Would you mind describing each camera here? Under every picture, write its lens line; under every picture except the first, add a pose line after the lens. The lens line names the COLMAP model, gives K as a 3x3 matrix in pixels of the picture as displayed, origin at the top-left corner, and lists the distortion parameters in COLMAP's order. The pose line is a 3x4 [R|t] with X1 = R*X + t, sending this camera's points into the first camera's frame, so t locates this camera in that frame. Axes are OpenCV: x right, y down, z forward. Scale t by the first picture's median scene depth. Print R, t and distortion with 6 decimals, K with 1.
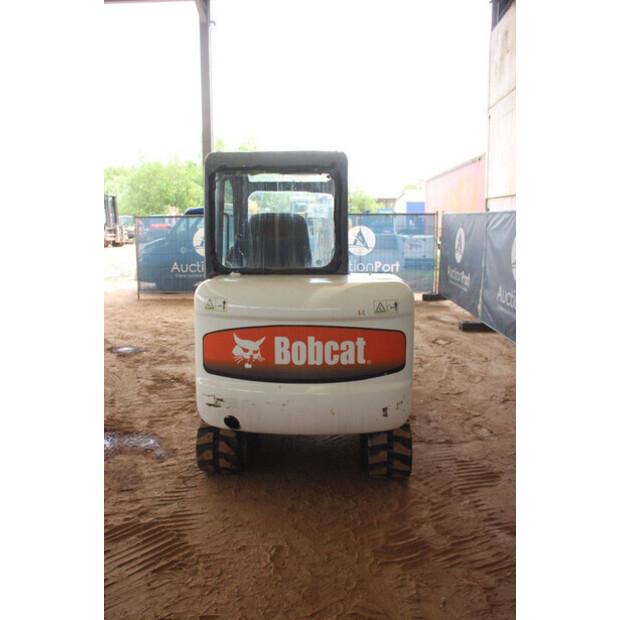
lens RADIAL K [[545.0, 0, 310.0], [0, 545.0, 310.0], [0, 0, 1]] dist [-0.082099, 0.012206]
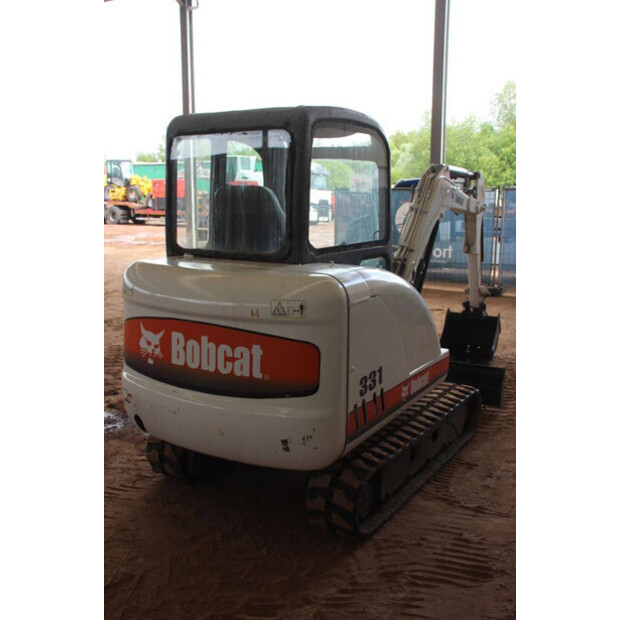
lens RADIAL K [[626.3, 0, 310.0], [0, 626.3, 310.0], [0, 0, 1]] dist [-0.026269, -0.003087]
pose [[0.884303, 0.096353, -0.456864, 0.561226], [-0.087667, 0.995337, 0.040230, -0.041727], [0.458610, 0.004476, 0.888627, 0.229438]]
